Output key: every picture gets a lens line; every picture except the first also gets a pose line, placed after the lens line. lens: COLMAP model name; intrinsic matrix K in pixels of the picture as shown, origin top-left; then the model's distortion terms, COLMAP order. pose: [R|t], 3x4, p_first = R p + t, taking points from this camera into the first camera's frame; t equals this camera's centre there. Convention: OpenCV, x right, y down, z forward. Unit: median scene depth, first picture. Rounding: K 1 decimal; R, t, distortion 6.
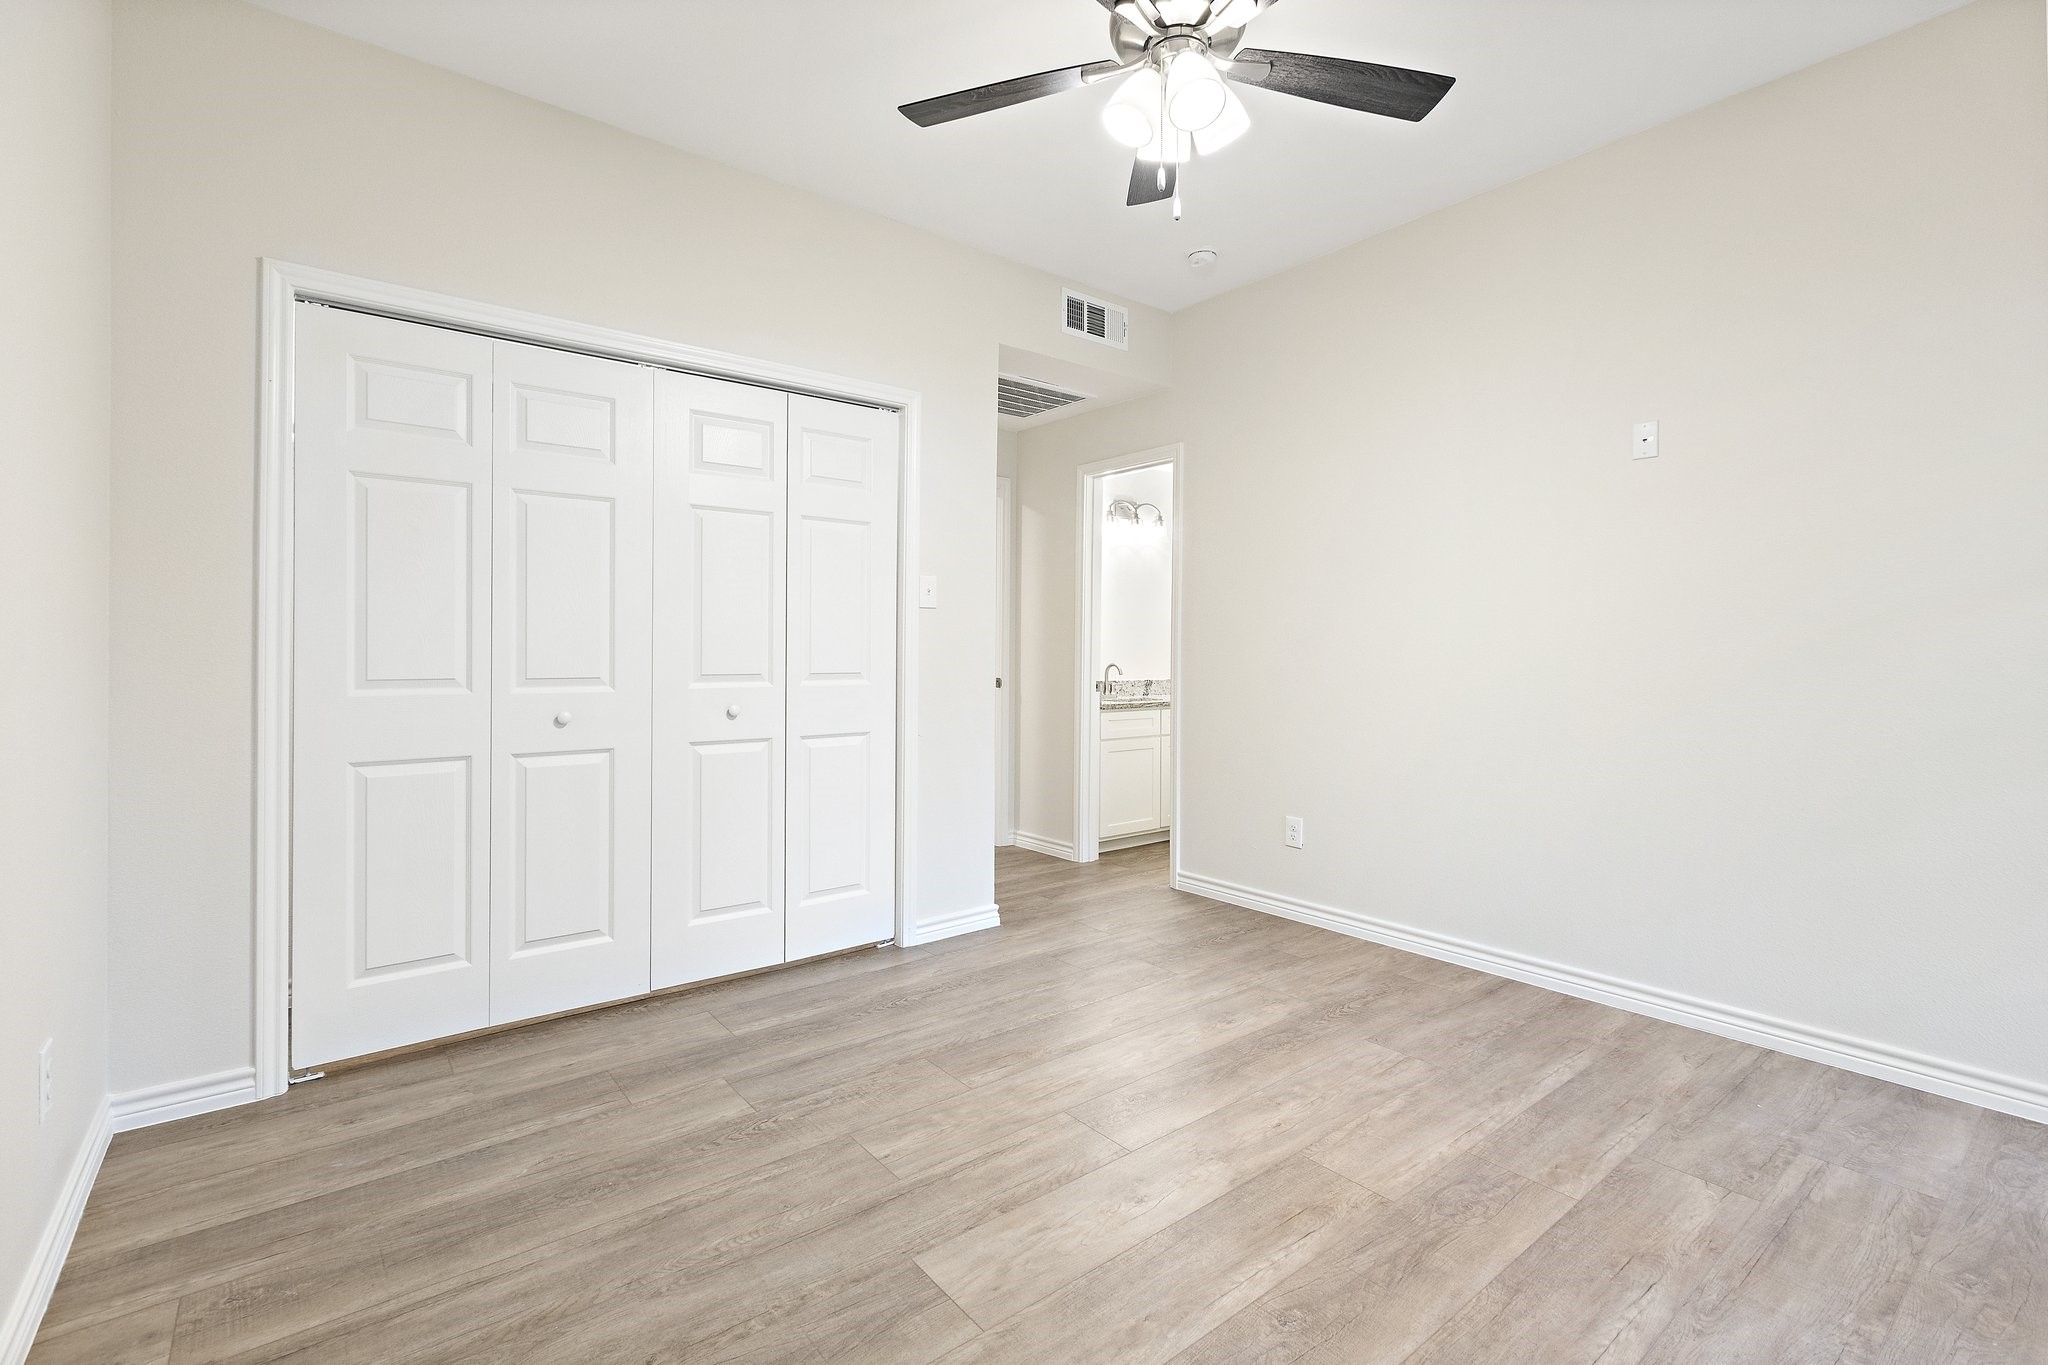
lens RADIAL K [[916.1, 0, 1022.9], [0, 916.1, 659.0], [0, 0, 1]] dist [0.001655, -0.002792]
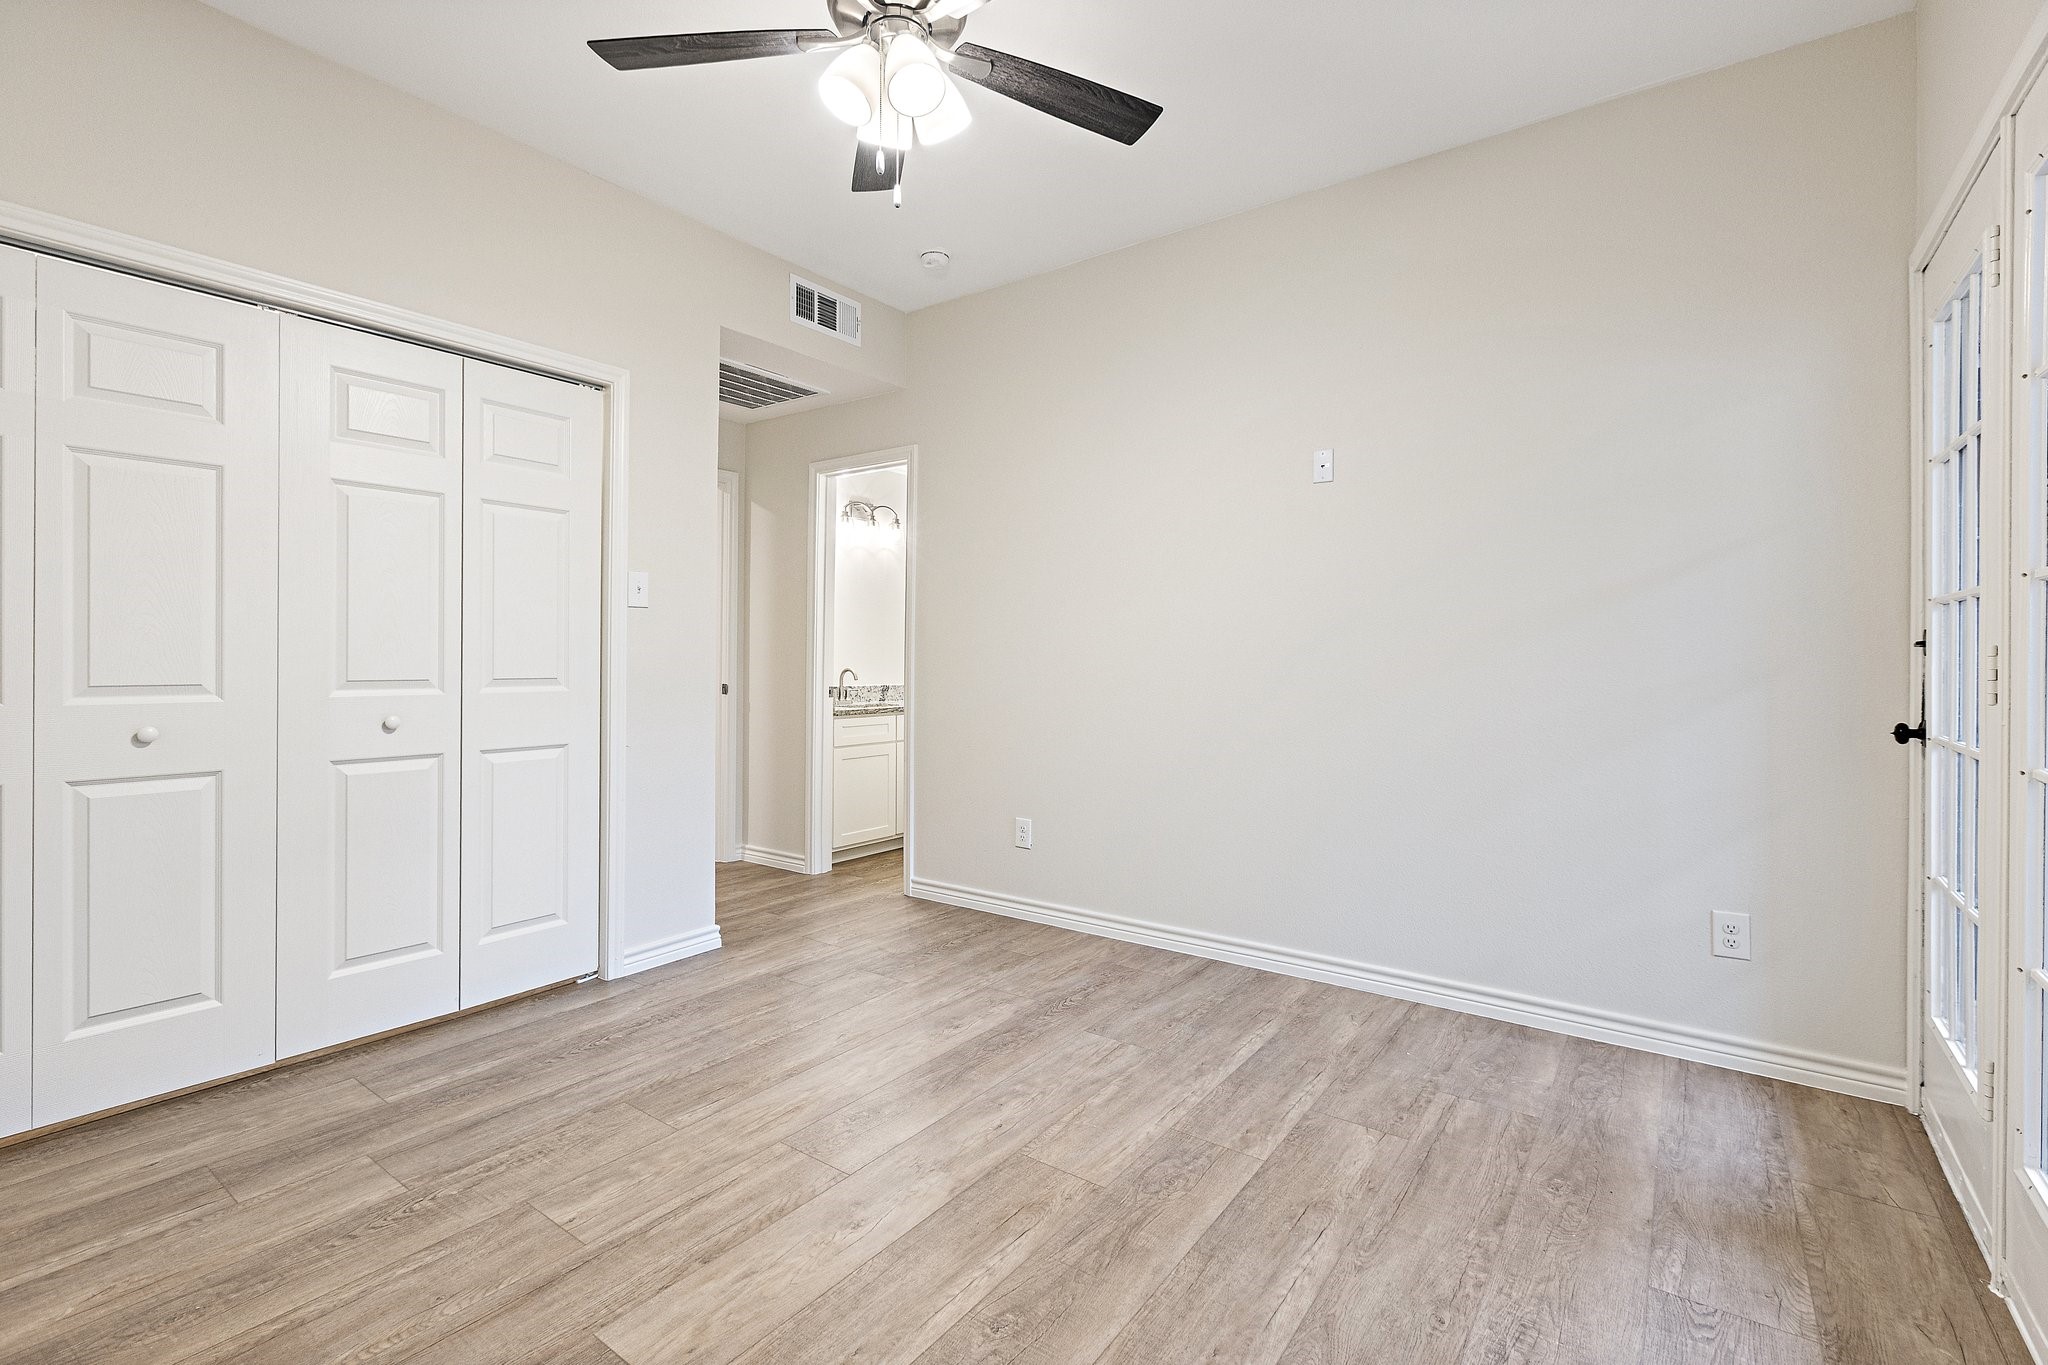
lens RADIAL K [[916.1, 0, 1016.2], [0, 916.1, 670.7], [0, 0, 1]] dist [0.001655, -0.002792]
pose [[0.964530, -0.000901, 0.263972, 0.029843], [-0.000634, 0.999983, 0.005728, 0.003368], [-0.263973, -0.005692, 0.964513, 0.027507]]
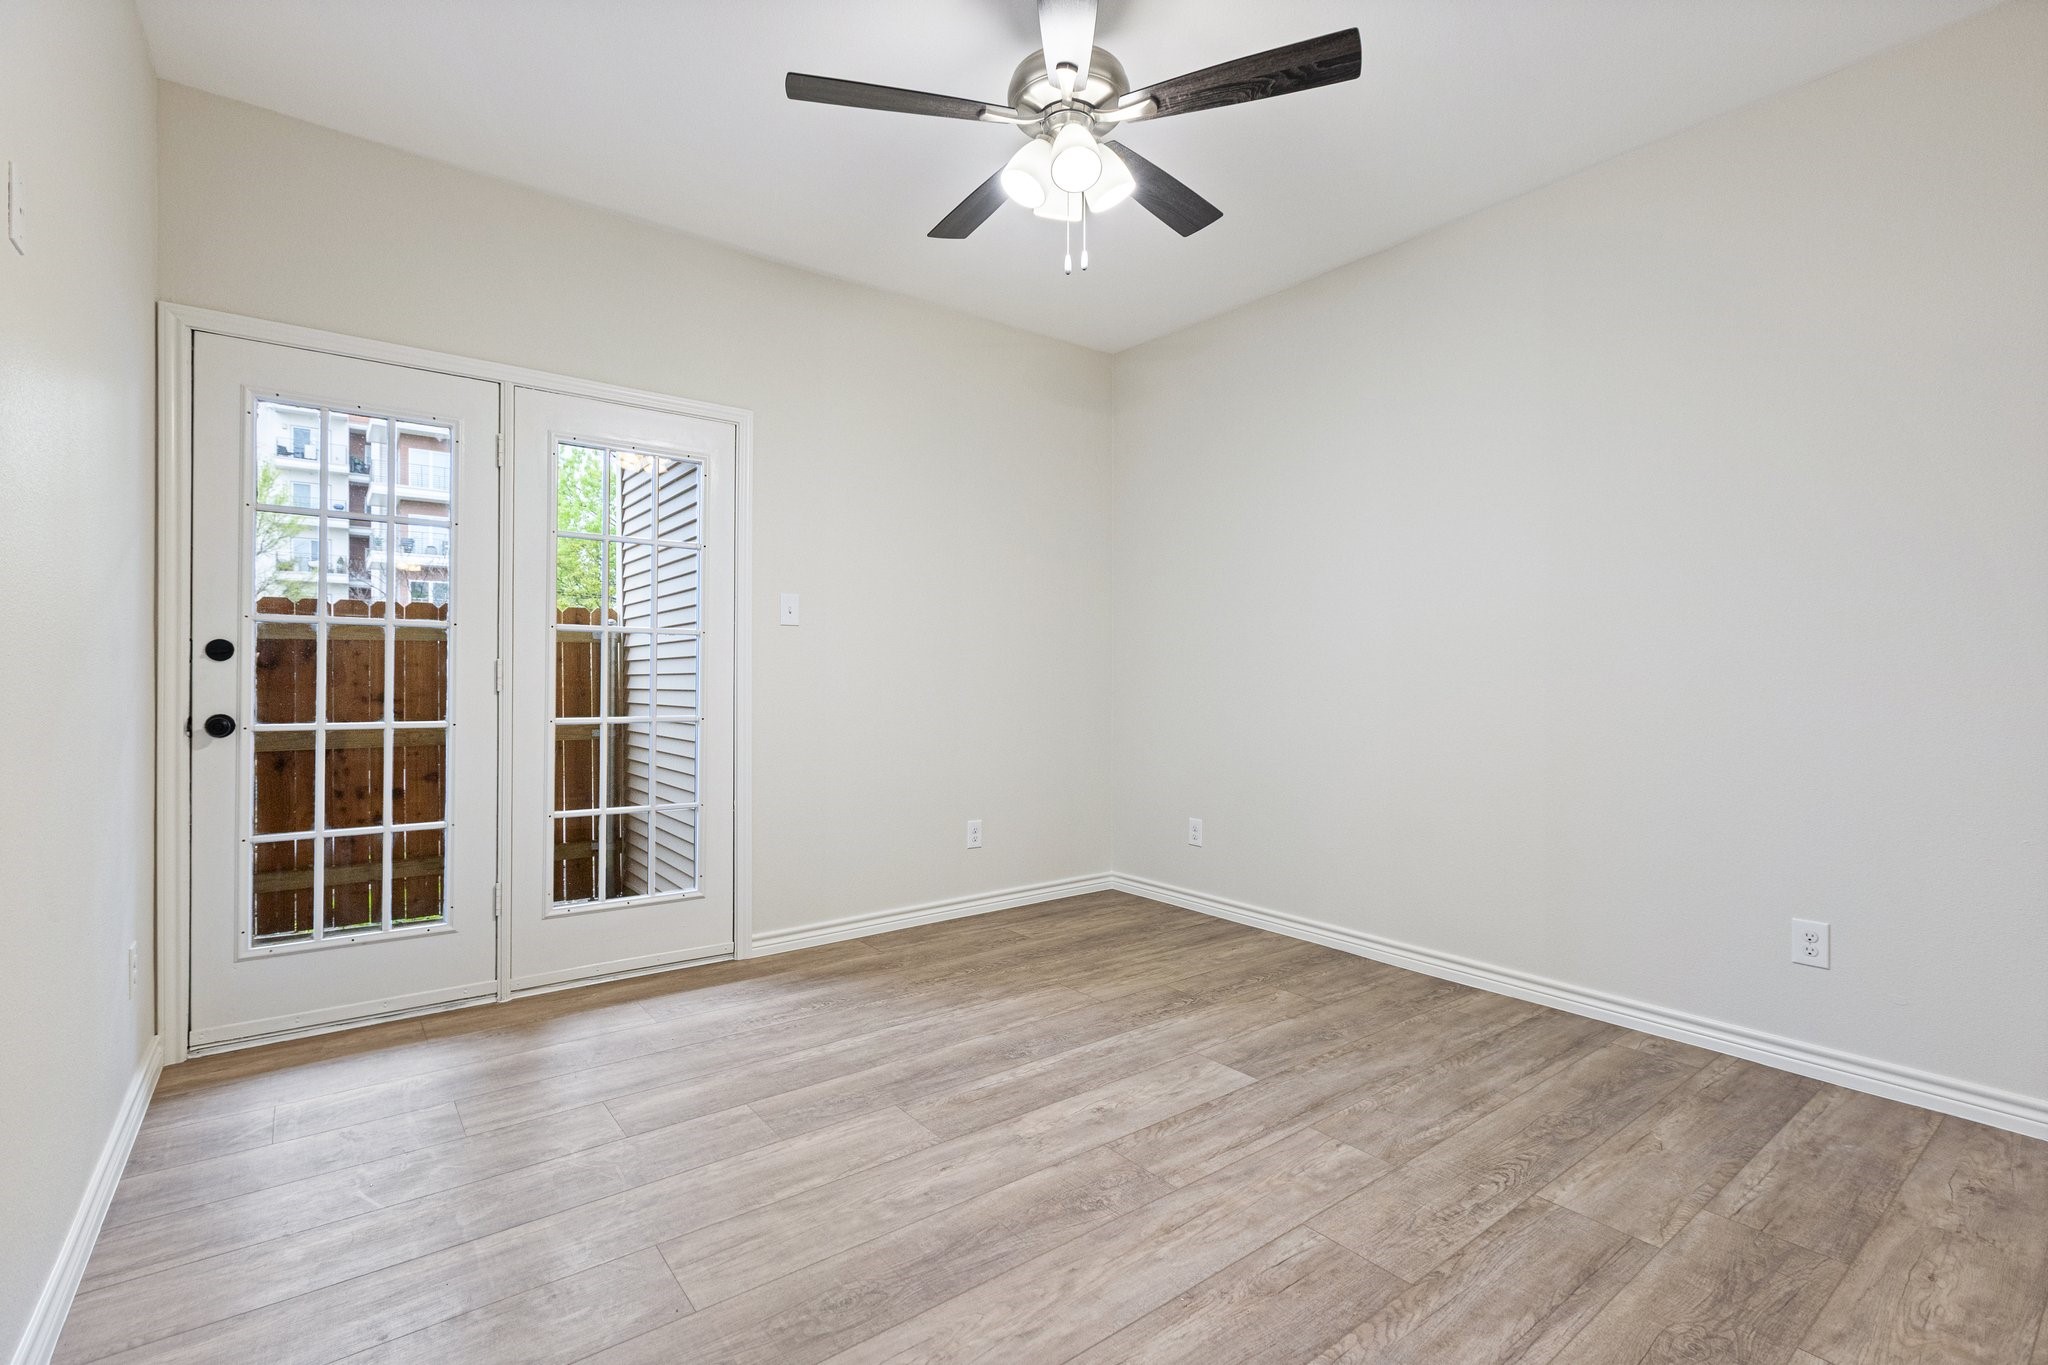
lens RADIAL K [[916.1, 0, 1006.9], [0, 916.1, 678.1], [0, 0, 1]] dist [0.001655, -0.002792]
pose [[-0.999637, -0.003692, 0.026689, 0.181090], [-0.003402, 0.999935, 0.010887, -0.002359], [-0.026727, 0.010792, -0.999585, 1.820167]]
